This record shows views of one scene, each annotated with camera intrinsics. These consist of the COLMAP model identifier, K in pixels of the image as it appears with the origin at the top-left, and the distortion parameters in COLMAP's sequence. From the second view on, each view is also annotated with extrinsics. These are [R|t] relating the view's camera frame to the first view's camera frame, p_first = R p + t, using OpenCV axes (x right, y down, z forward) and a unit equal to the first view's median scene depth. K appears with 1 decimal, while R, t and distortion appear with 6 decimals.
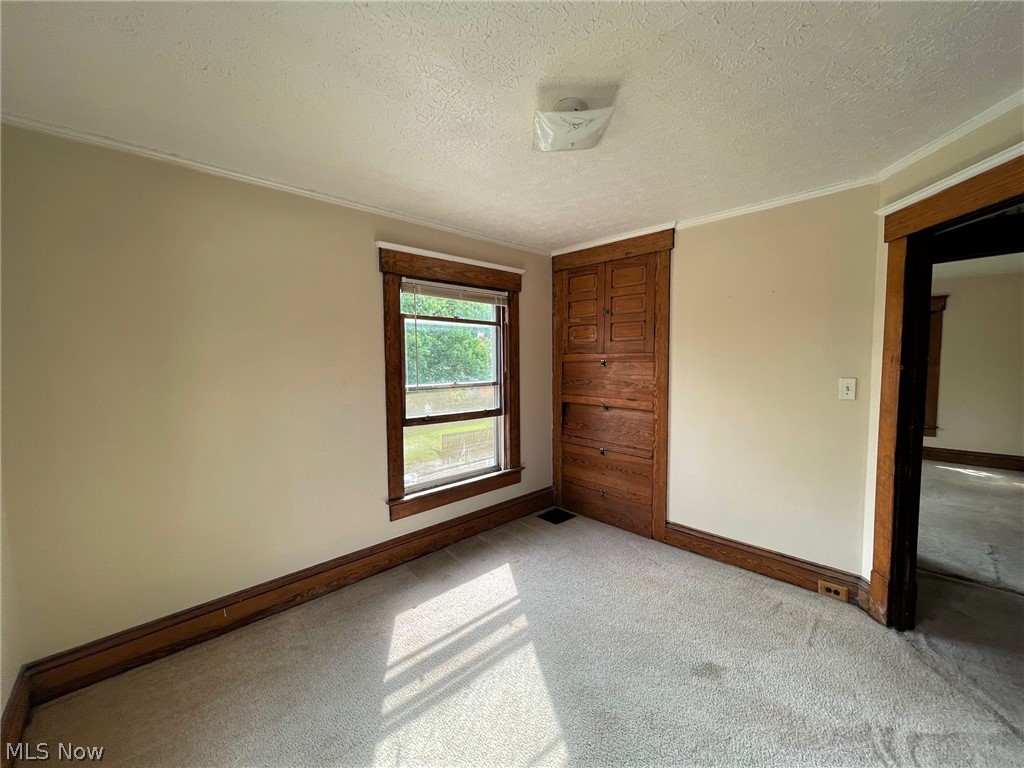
lens RADIAL K [[422.6, 0, 511.0], [0, 422.6, 388.0], [0, 0, 1]] dist [0.000526, 0.000035]
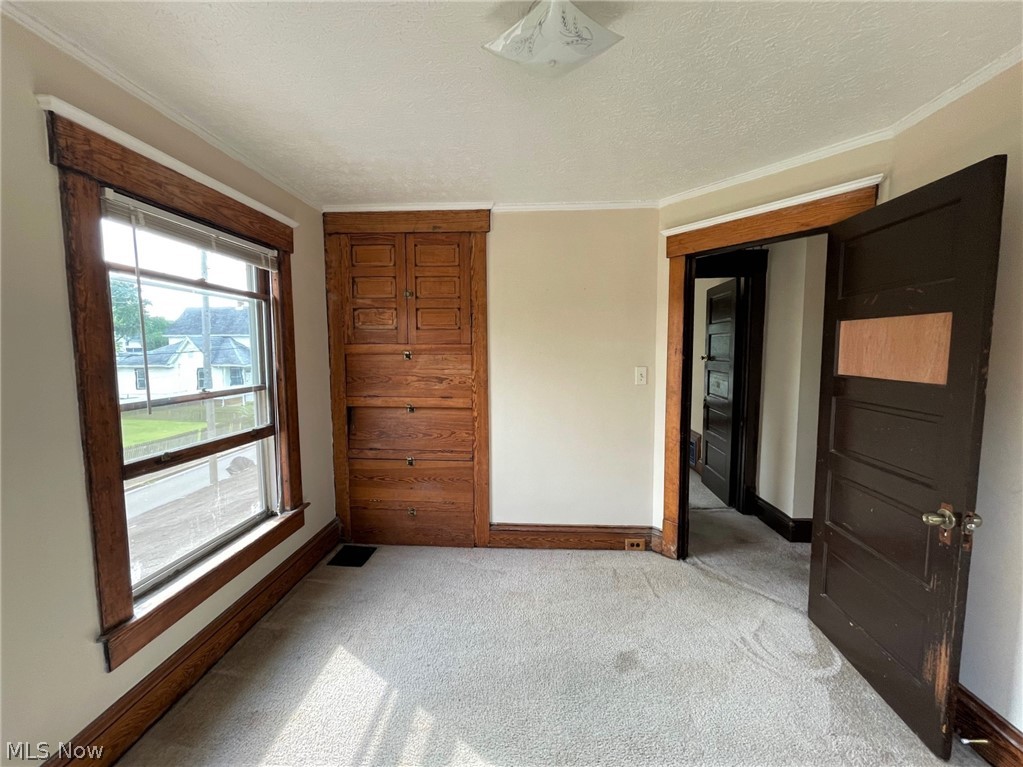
lens RADIAL K [[439.8, 0, 514.2], [0, 439.8, 387.7], [0, 0, 1]] dist [0.001816, -0.000194]
pose [[0.725246, -0.056243, 0.686188, -0.243849], [0.045987, 0.998389, 0.033229, -0.016748], [-0.686952, 0.007457, 0.726665, 0.248972]]
